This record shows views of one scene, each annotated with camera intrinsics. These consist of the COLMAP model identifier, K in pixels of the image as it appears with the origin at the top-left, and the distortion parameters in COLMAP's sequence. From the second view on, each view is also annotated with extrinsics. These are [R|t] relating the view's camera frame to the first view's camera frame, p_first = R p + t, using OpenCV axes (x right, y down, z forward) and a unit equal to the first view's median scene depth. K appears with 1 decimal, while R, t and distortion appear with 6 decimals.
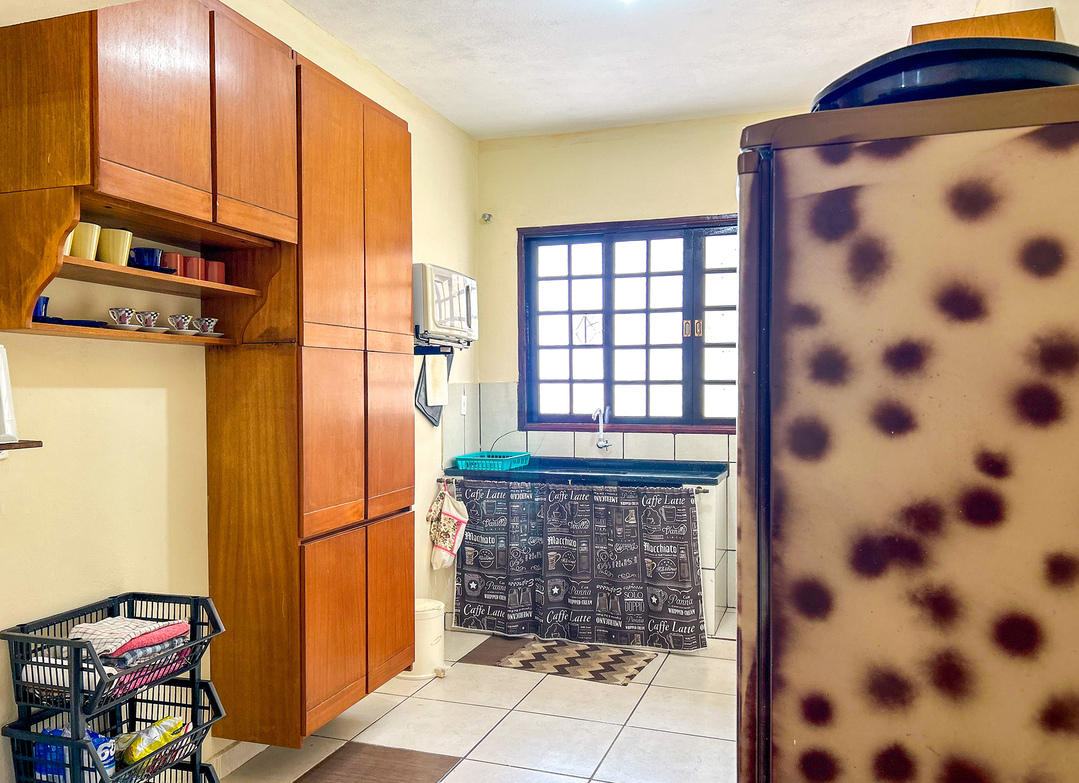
lens RADIAL K [[831.4, 0, 537.2], [0, 831.4, 406.6], [0, 0, 1]] dist [0.119565, -0.161354]
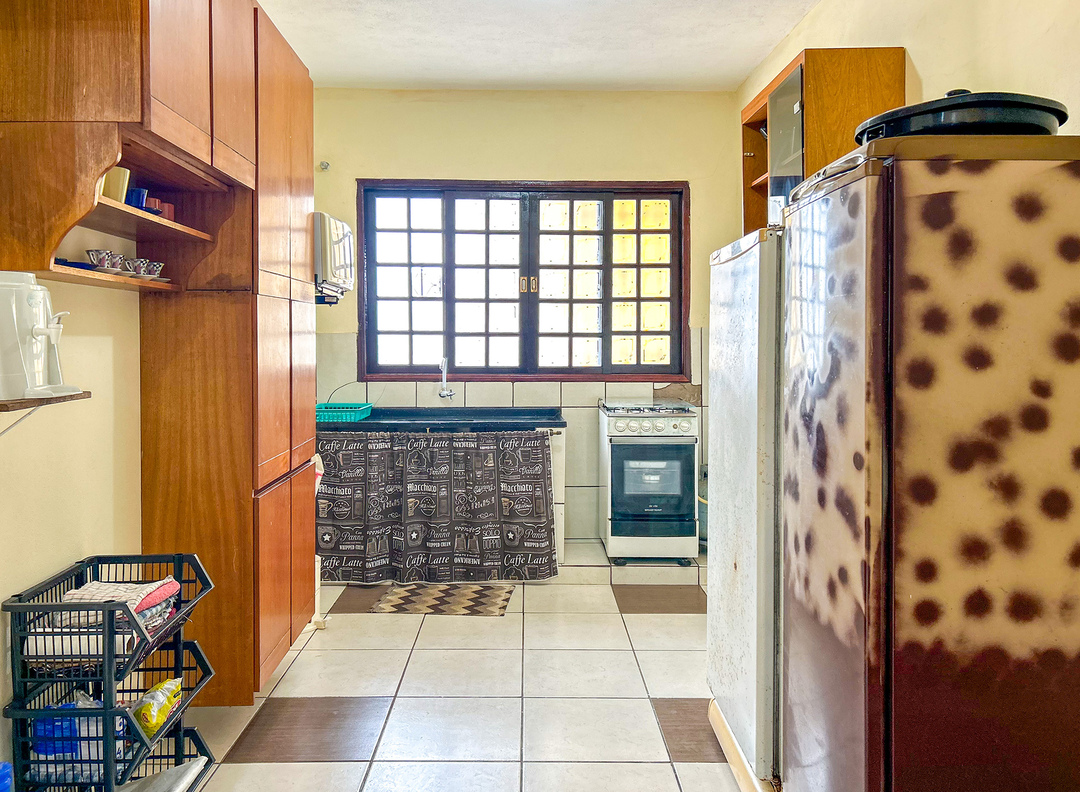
lens RADIAL K [[830.9, 0, 536.4], [0, 830.9, 363.8], [0, 0, 1]] dist [0.150910, -0.205527]
pose [[0.942791, -0.006388, 0.333324, -0.188863], [0.004554, 0.999970, 0.006283, 0.002808], [-0.333354, -0.004405, 0.942791, -0.023774]]
